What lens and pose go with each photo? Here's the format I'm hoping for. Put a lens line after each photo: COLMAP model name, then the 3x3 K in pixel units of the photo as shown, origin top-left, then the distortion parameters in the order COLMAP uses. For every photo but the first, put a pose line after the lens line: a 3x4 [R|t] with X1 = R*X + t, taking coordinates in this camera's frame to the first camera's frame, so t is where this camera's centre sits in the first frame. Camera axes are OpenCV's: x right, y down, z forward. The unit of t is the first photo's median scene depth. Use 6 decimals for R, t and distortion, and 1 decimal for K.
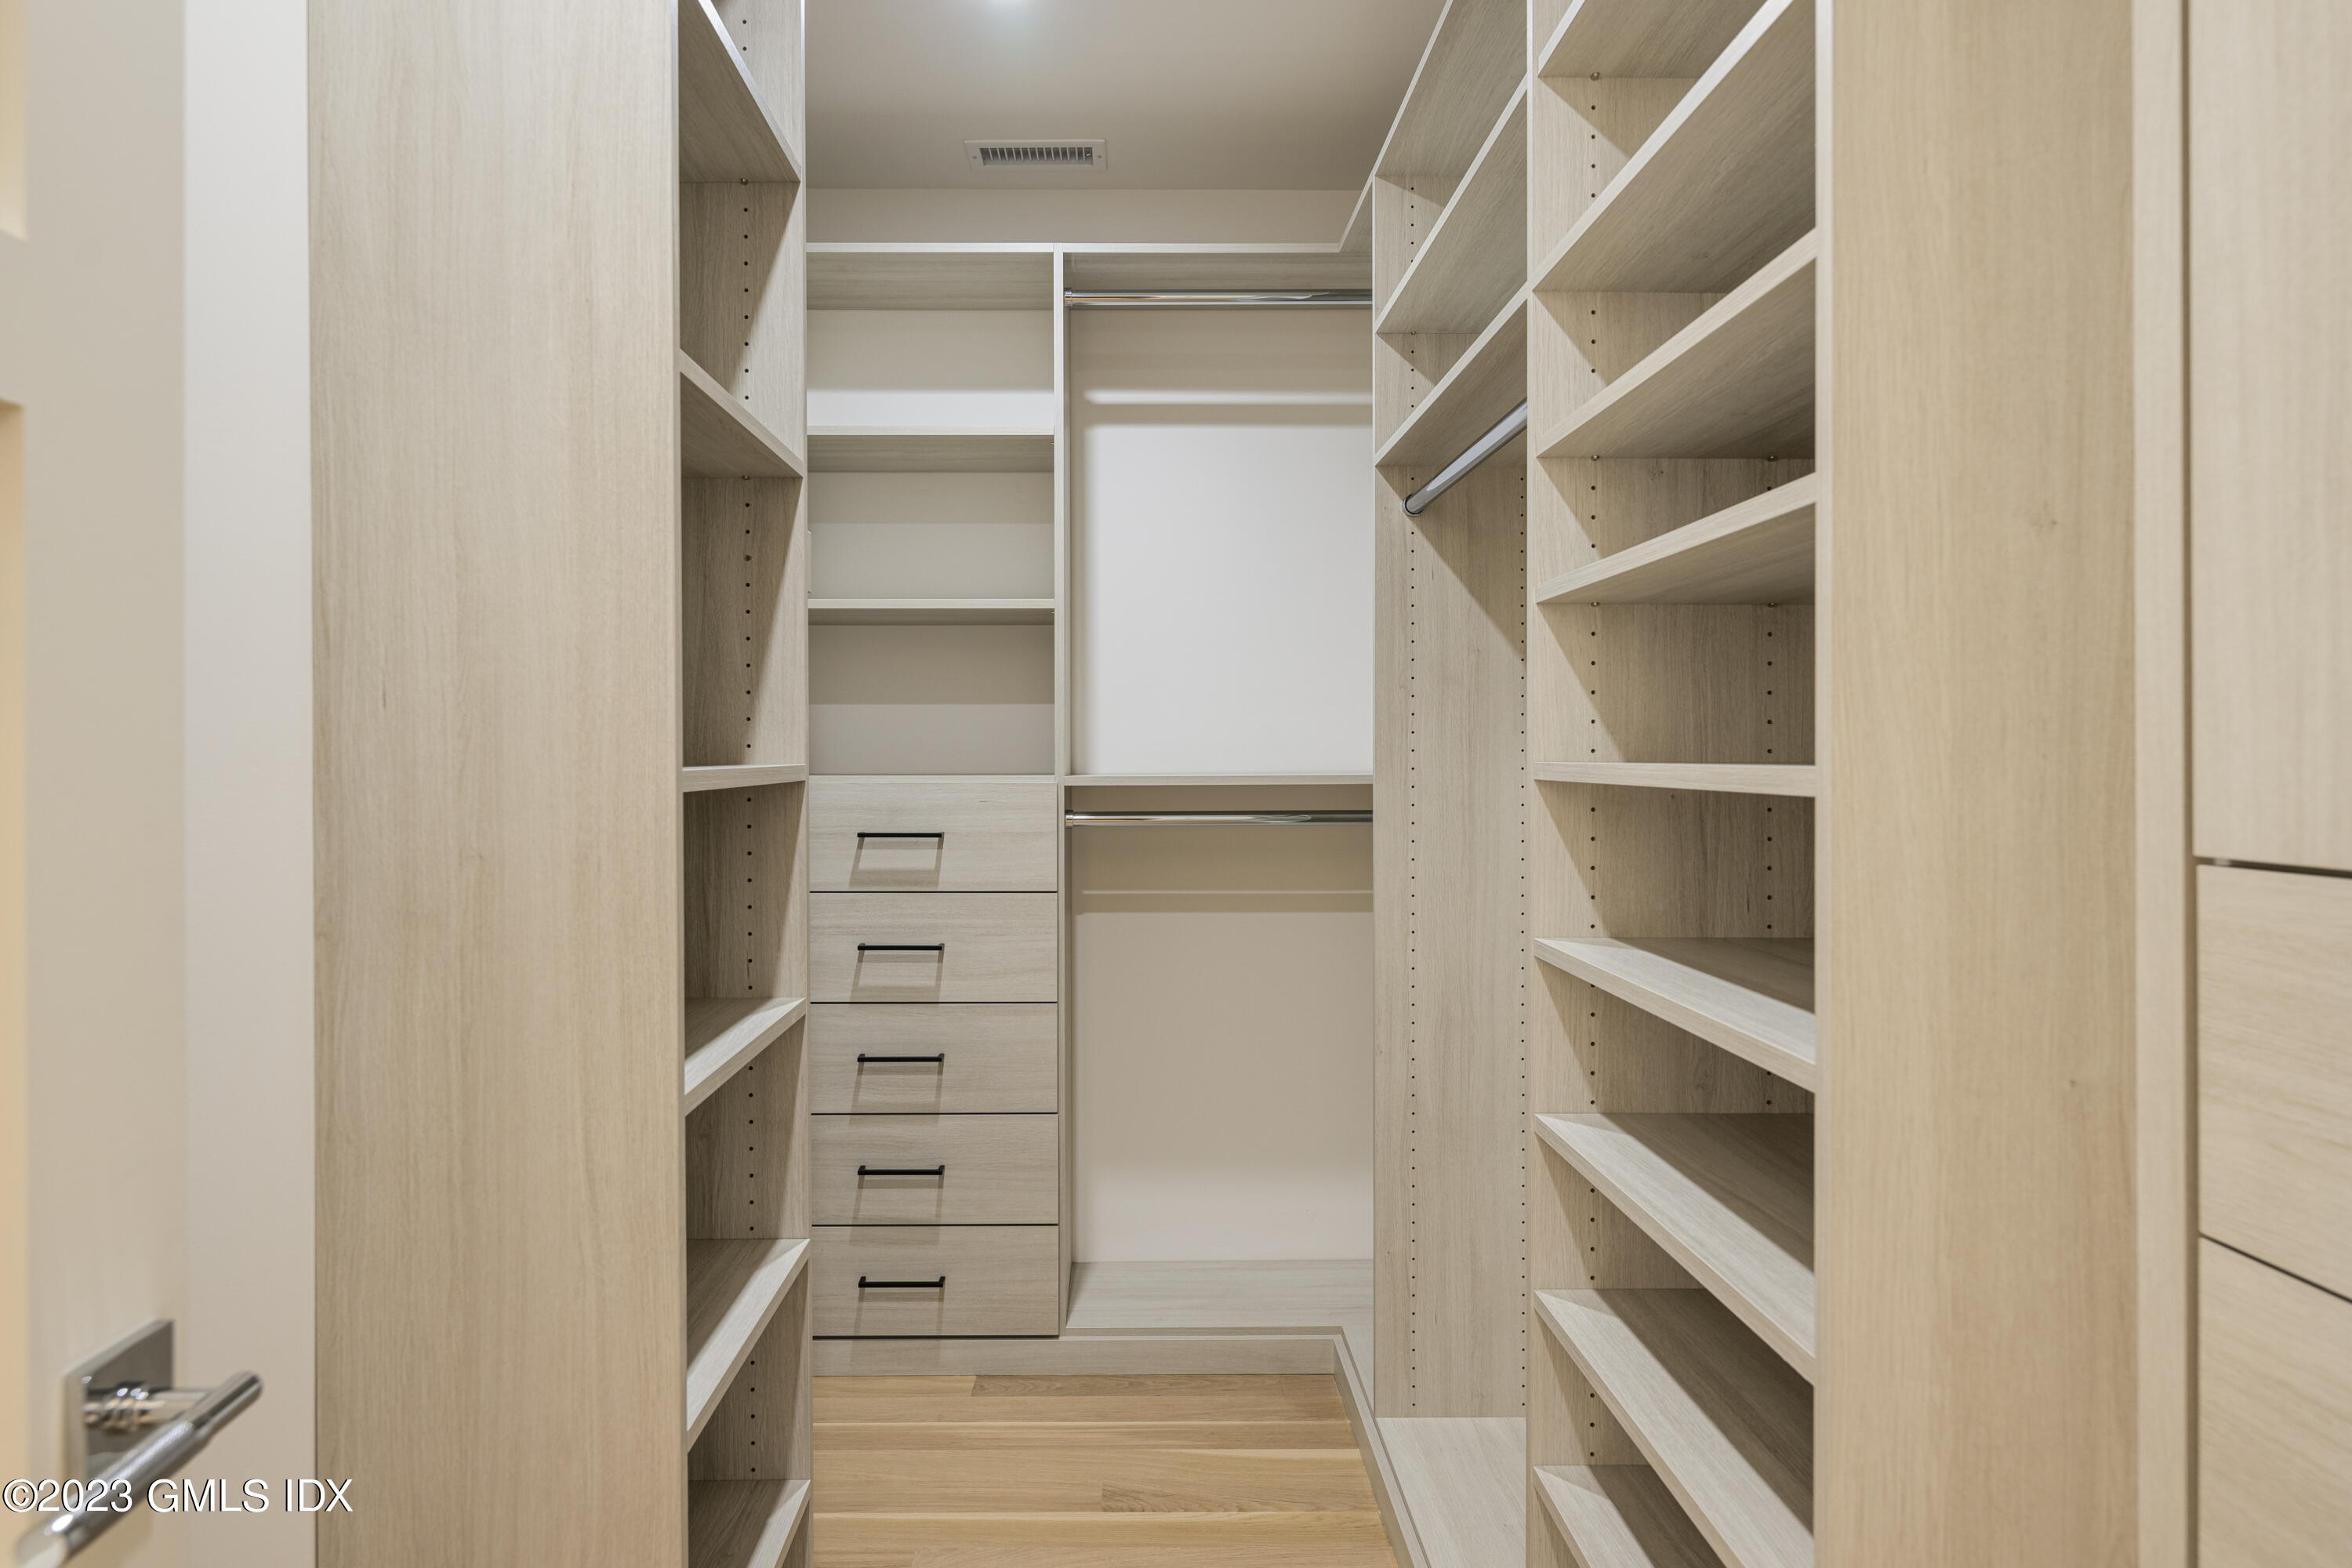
lens RADIAL K [[1277.2, 0, 1174.6], [0, 1277.2, 781.2], [0, 0, 1]] dist [0.001969, 0.000303]
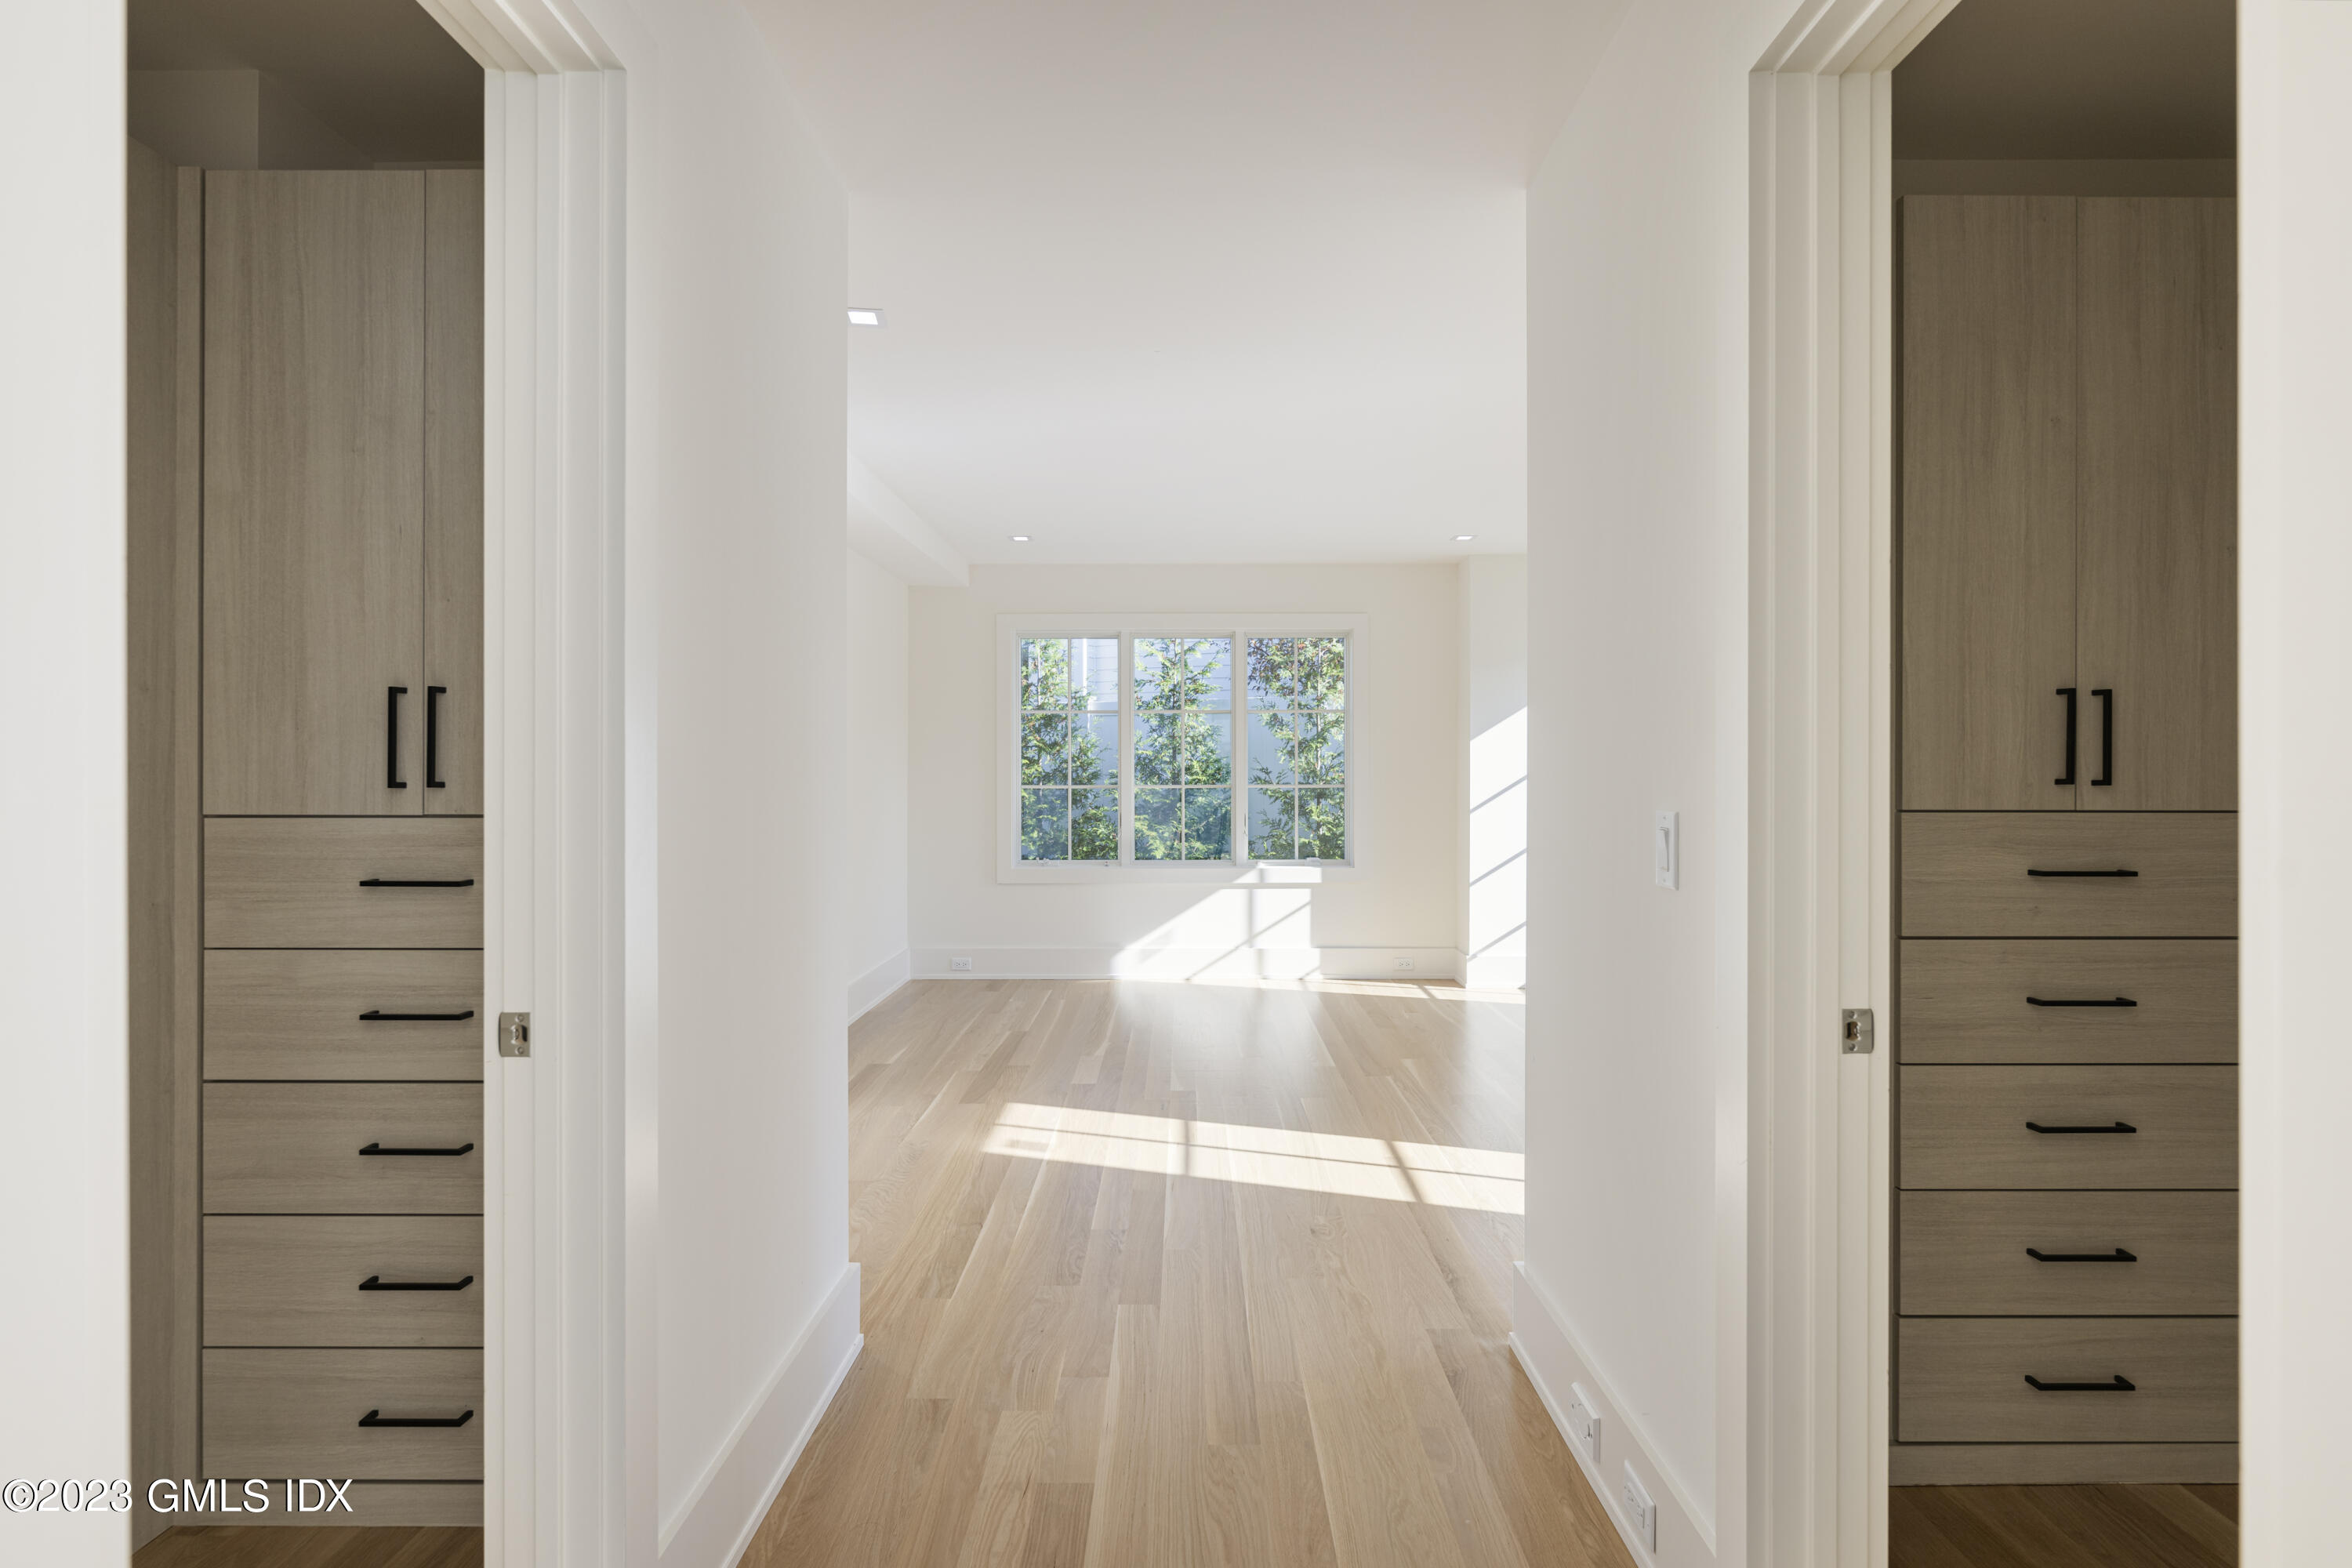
lens RADIAL K [[810.1, 0, 1179.1], [0, 810.1, 783.1], [0, 0, 1]] dist [0.000684, 0.000042]
pose [[0.007381, 0.003010, 0.999968, -0.966718], [-0.005872, 0.999978, -0.002966, -0.017746], [-0.999956, -0.005850, 0.007399, -1.154588]]
